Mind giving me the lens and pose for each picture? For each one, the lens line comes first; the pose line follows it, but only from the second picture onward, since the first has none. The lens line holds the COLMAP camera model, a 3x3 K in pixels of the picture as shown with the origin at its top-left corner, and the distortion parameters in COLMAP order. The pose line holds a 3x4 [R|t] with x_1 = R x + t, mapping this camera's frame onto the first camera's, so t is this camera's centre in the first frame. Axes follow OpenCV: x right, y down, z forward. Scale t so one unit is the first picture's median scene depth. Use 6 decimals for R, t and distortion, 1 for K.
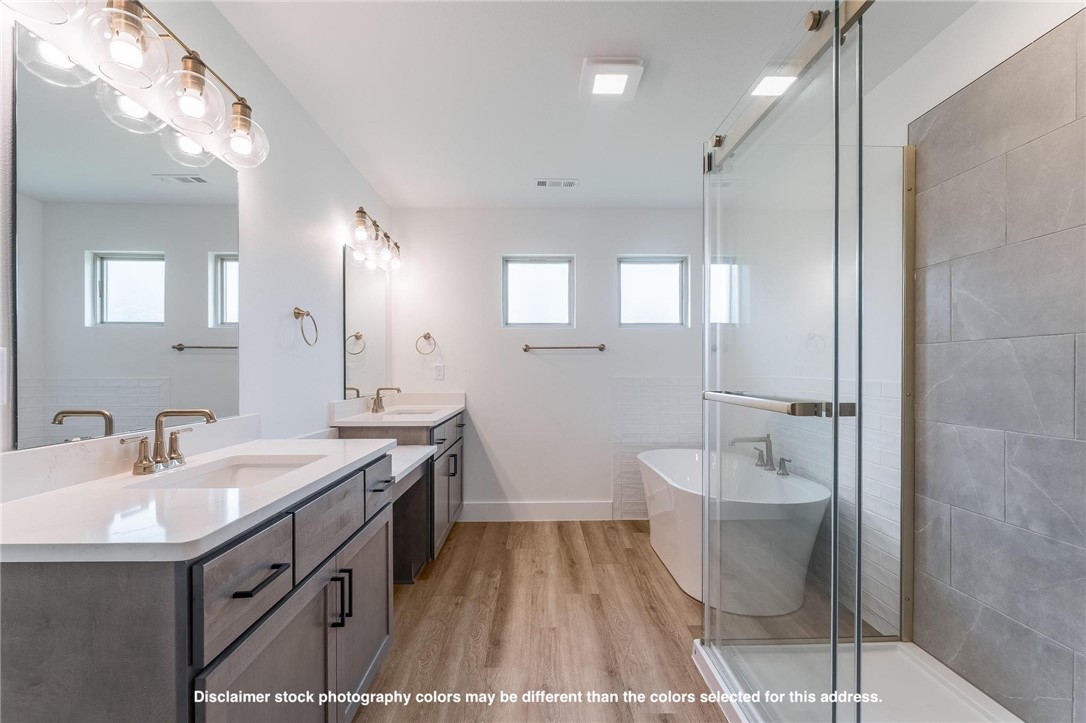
lens RADIAL K [[469.2, 0, 539.3], [0, 469.2, 377.3], [0, 0, 1]] dist [-0.001723, -0.000005]
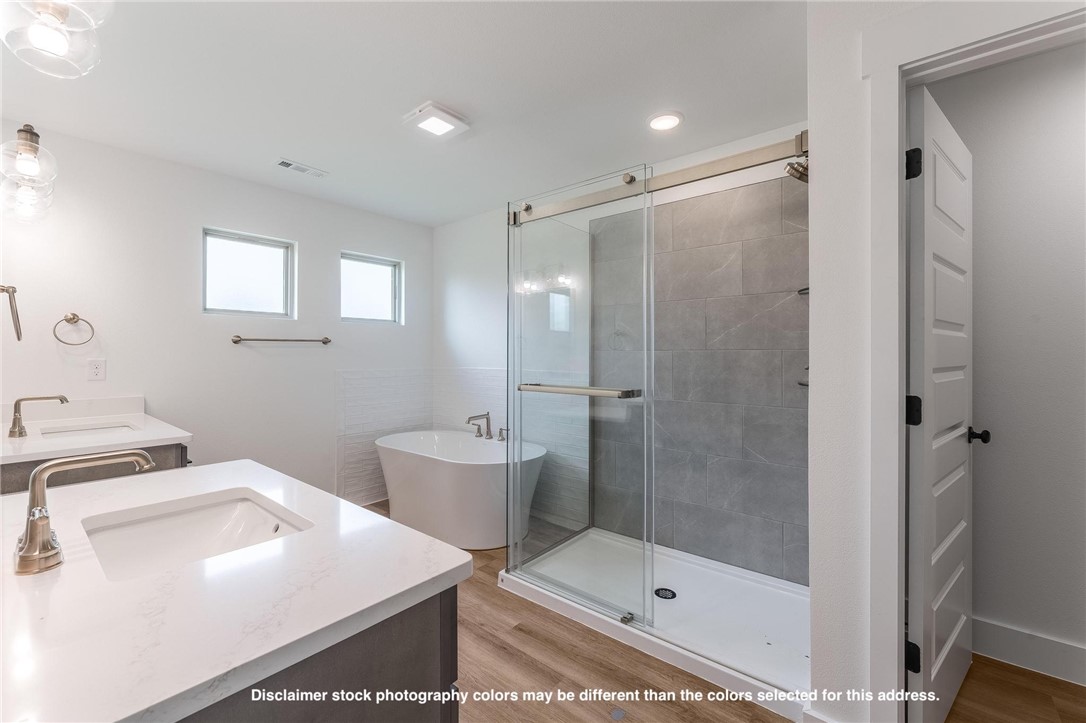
lens RADIAL K [[454.2, 0, 536.9], [0, 454.2, 355.6], [0, 0, 1]] dist [0.001003, -0.000078]
pose [[0.659199, -0.000250, 0.751969, -0.542003], [0.009752, 0.999919, -0.008217, -0.037945], [-0.751906, 0.012750, 0.659147, 0.066854]]
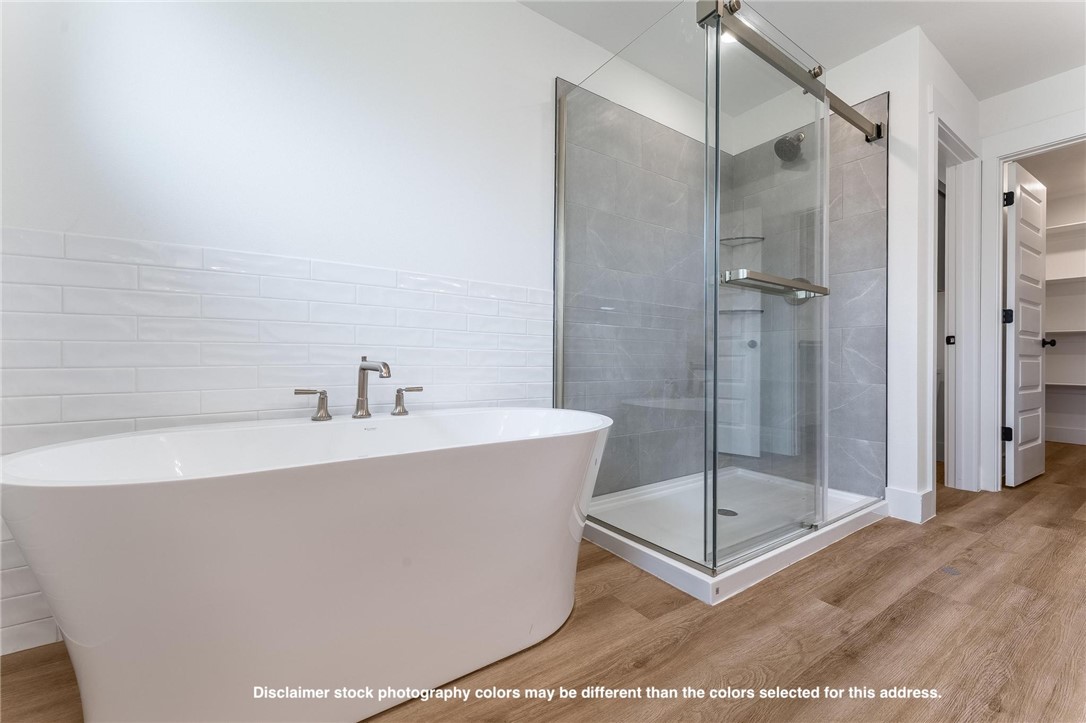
lens RADIAL K [[439.6, 0, 543.0], [0, 439.6, 361.5], [0, 0, 1]] dist [0.001860, 0.000317]
pose [[-0.549668, -0.000426, 0.835383, -0.125680], [0.007855, 0.999953, 0.005679, 0.176946], [-0.835346, 0.009683, -0.549639, 1.579152]]
